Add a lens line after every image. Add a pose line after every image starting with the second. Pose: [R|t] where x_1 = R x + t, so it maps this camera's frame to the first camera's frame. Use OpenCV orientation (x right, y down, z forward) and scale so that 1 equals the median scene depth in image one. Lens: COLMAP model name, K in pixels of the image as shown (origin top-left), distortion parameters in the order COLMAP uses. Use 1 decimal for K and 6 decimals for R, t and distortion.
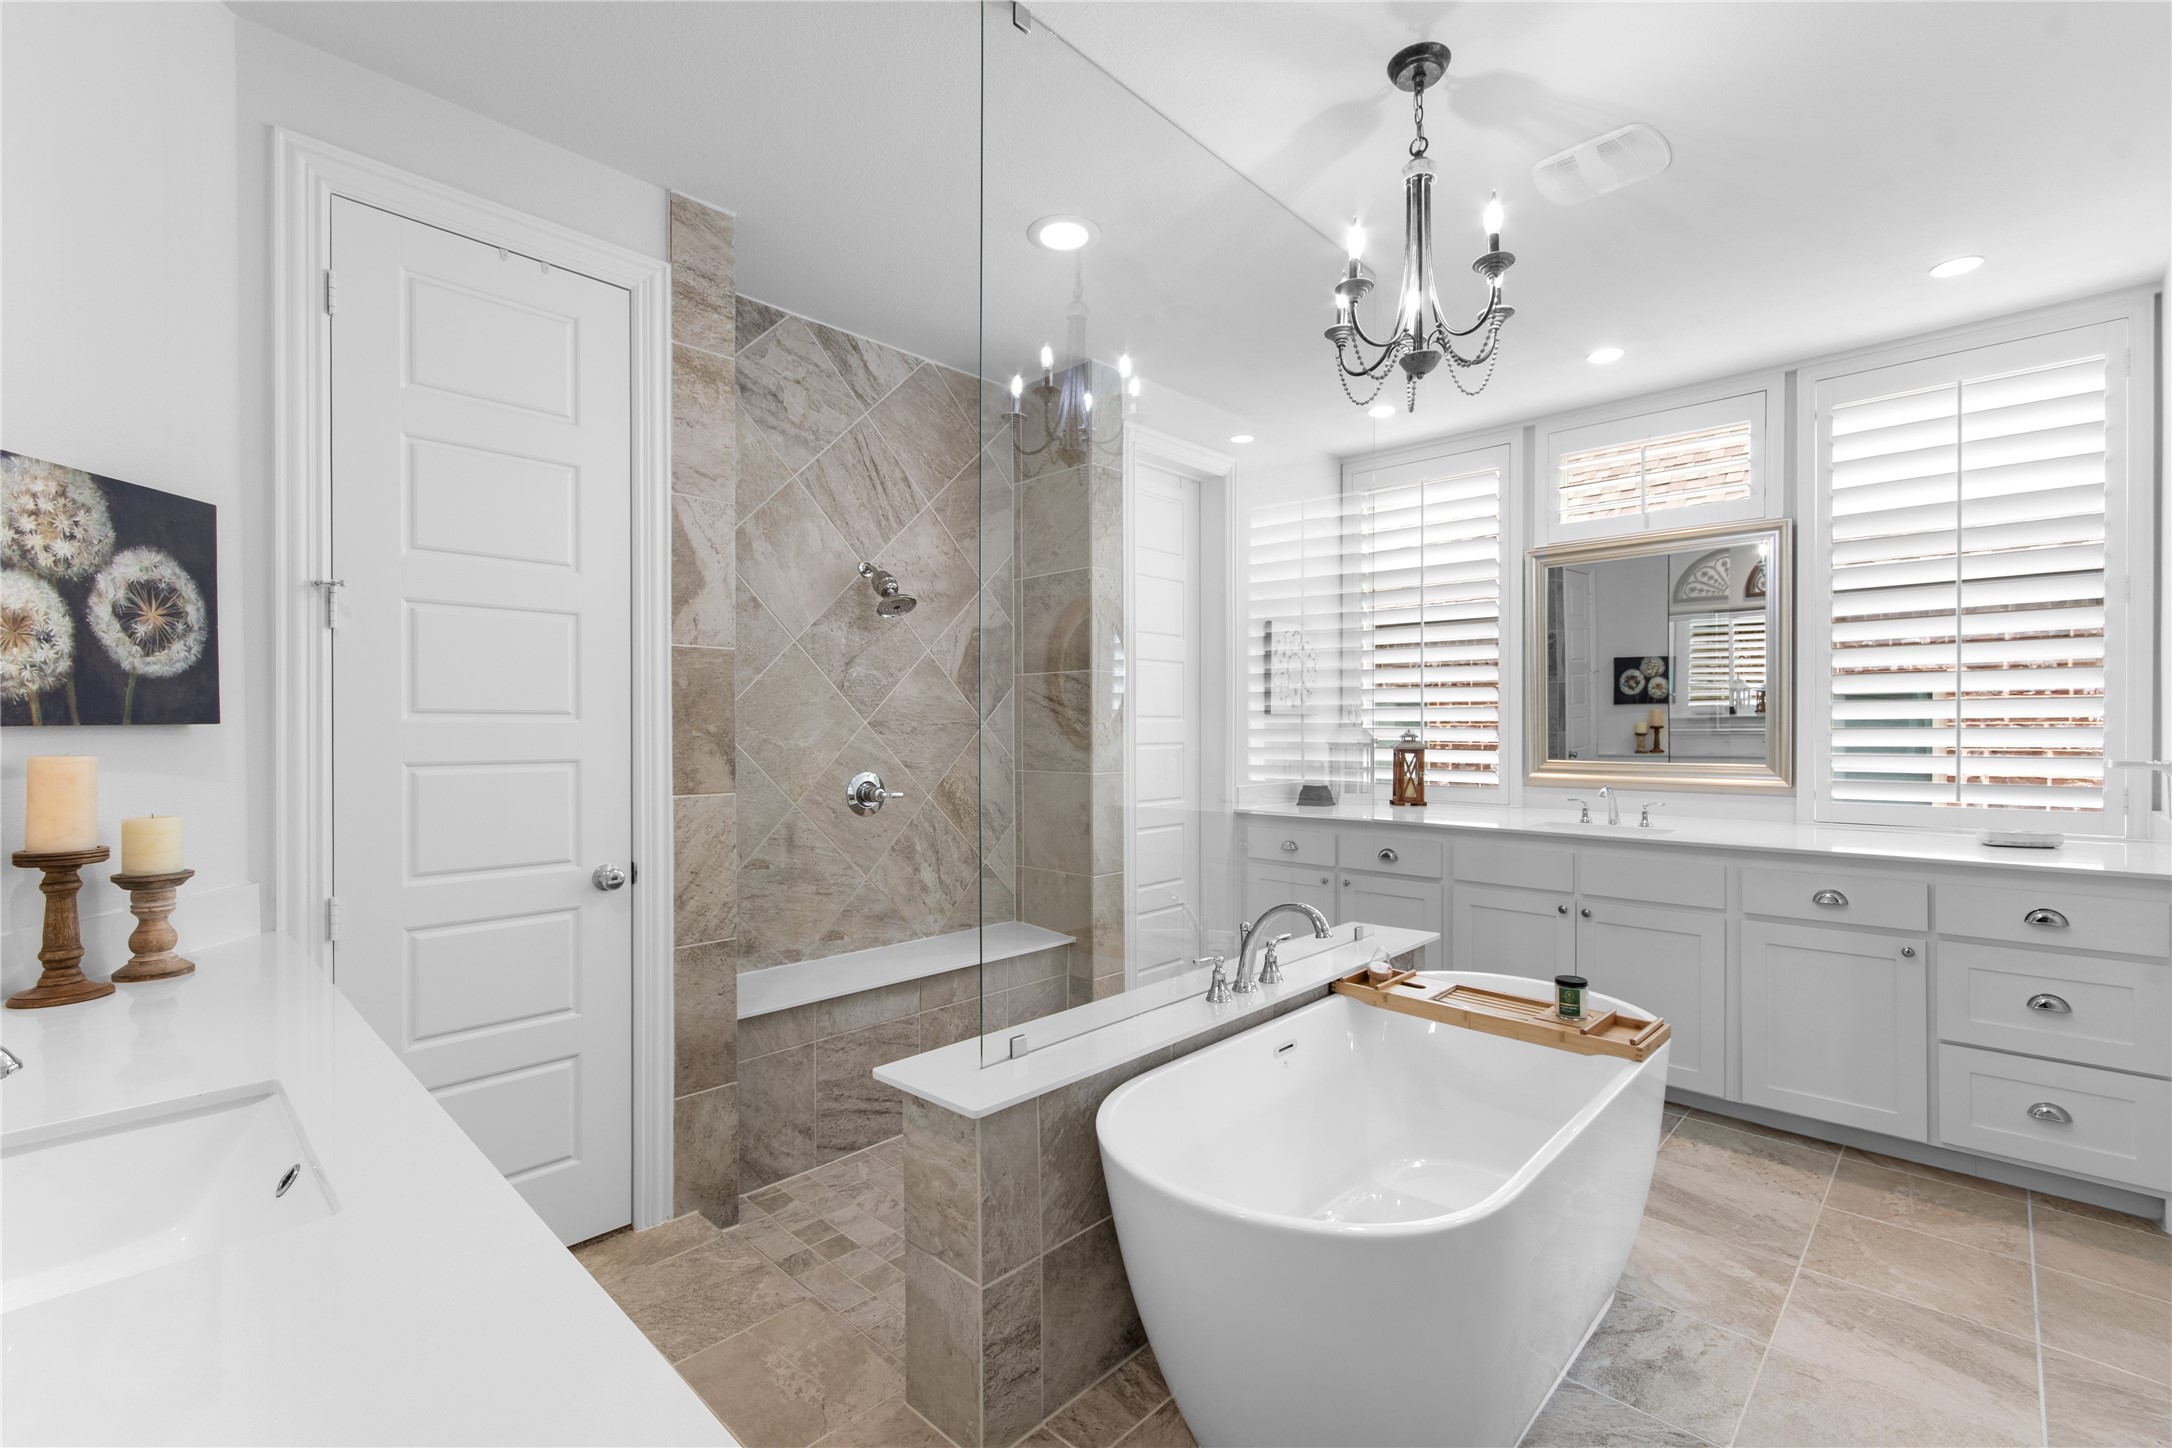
lens RADIAL K [[956.8, 0, 1079.9], [0, 956.8, 731.2], [0, 0, 1]] dist [0.002560, -0.000073]
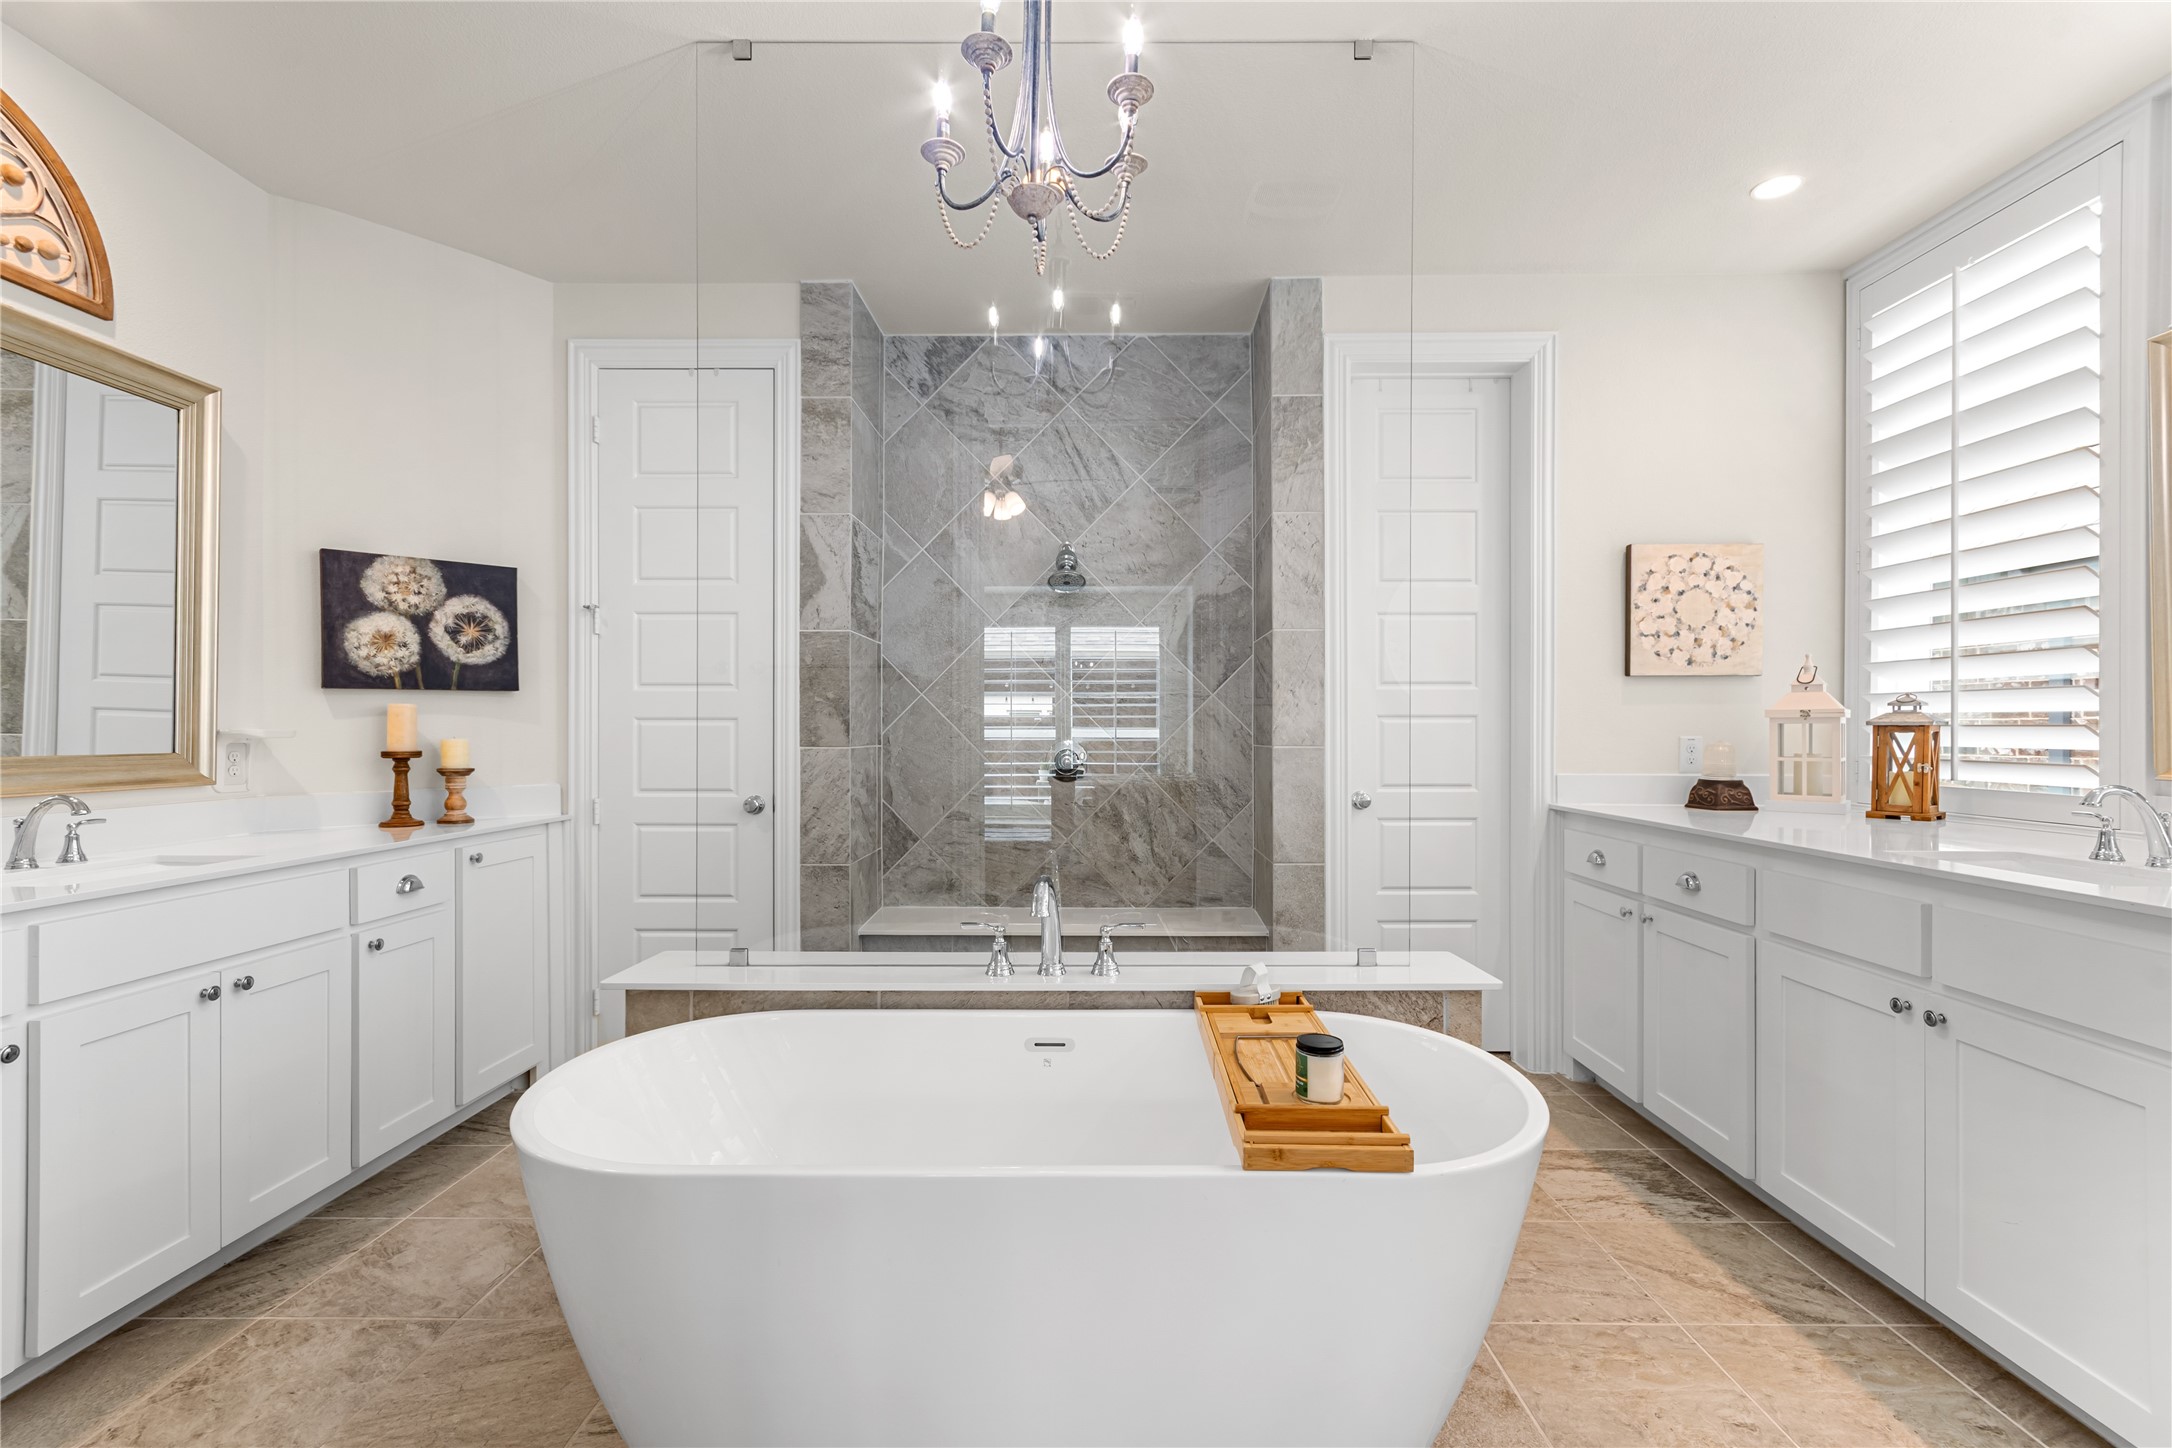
lens RADIAL K [[956.8, 0, 1079.9], [0, 956.8, 731.2], [0, 0, 1]] dist [0.002560, -0.000073]
pose [[0.682776, 0.002353, -0.730624, 0.765677], [-0.004182, 0.999991, -0.000687, 0.044325], [0.730616, 0.003524, 0.682780, 0.382266]]
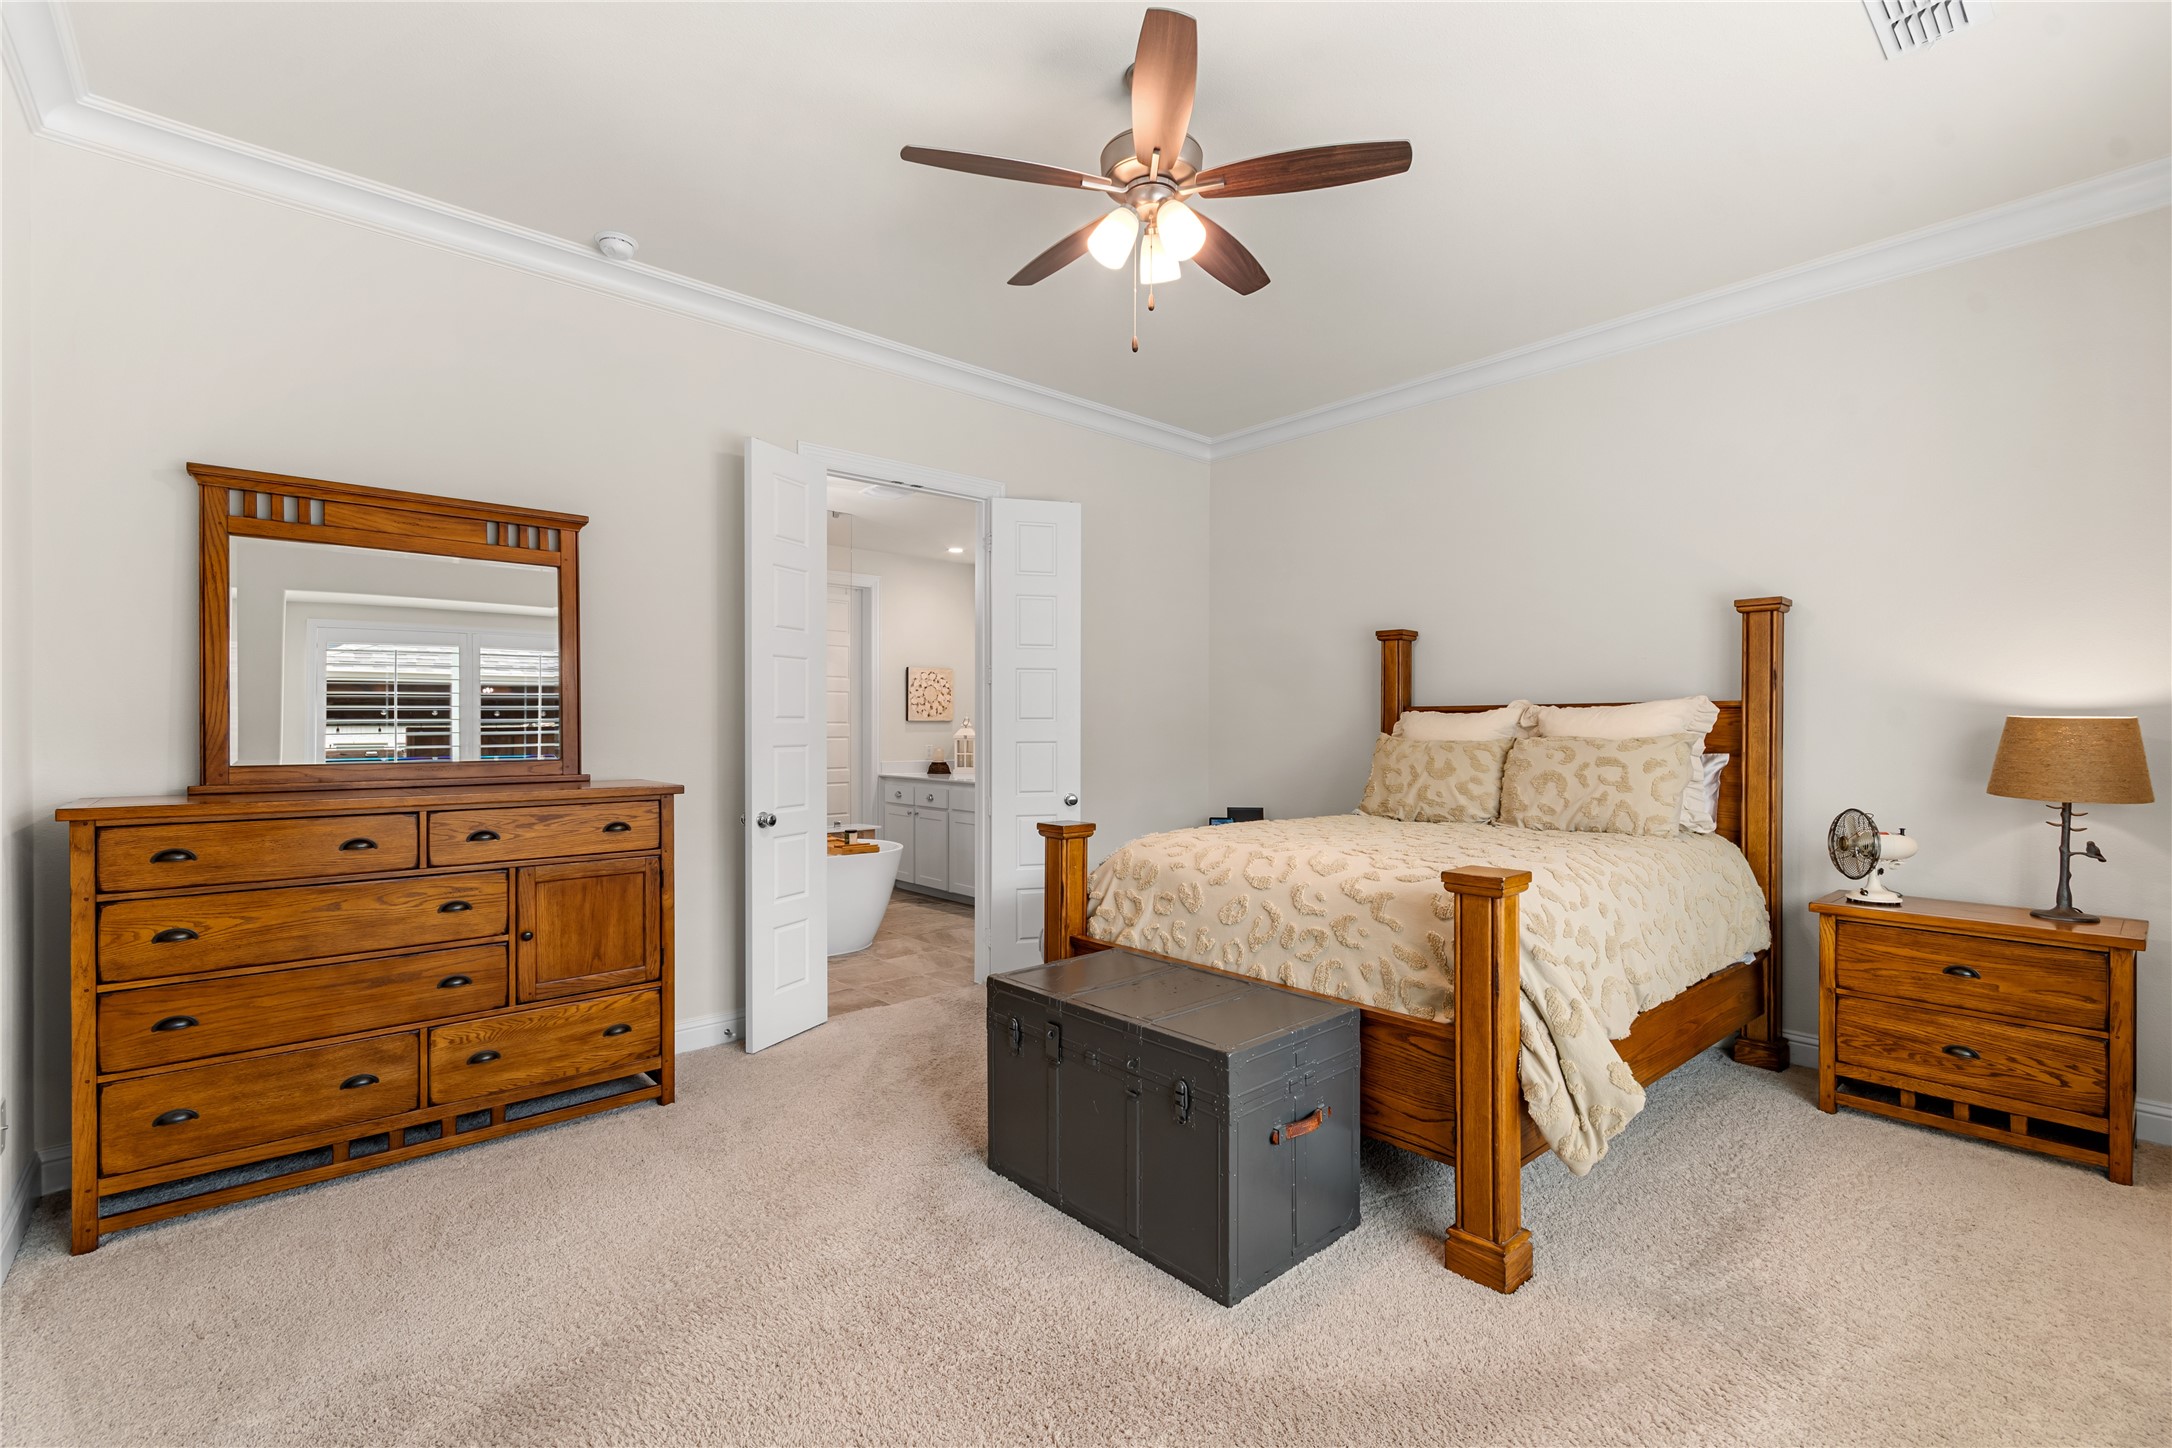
lens RADIAL K [[956.8, 0, 1079.9], [0, 956.8, 731.2], [0, 0, 1]] dist [0.002560, -0.000073]
pose [[0.996486, 0.001000, -0.083752, 1.138748], [-0.001114, 0.999999, -0.001311, 0.005820], [0.083750, 0.001399, 0.996486, -1.209664]]
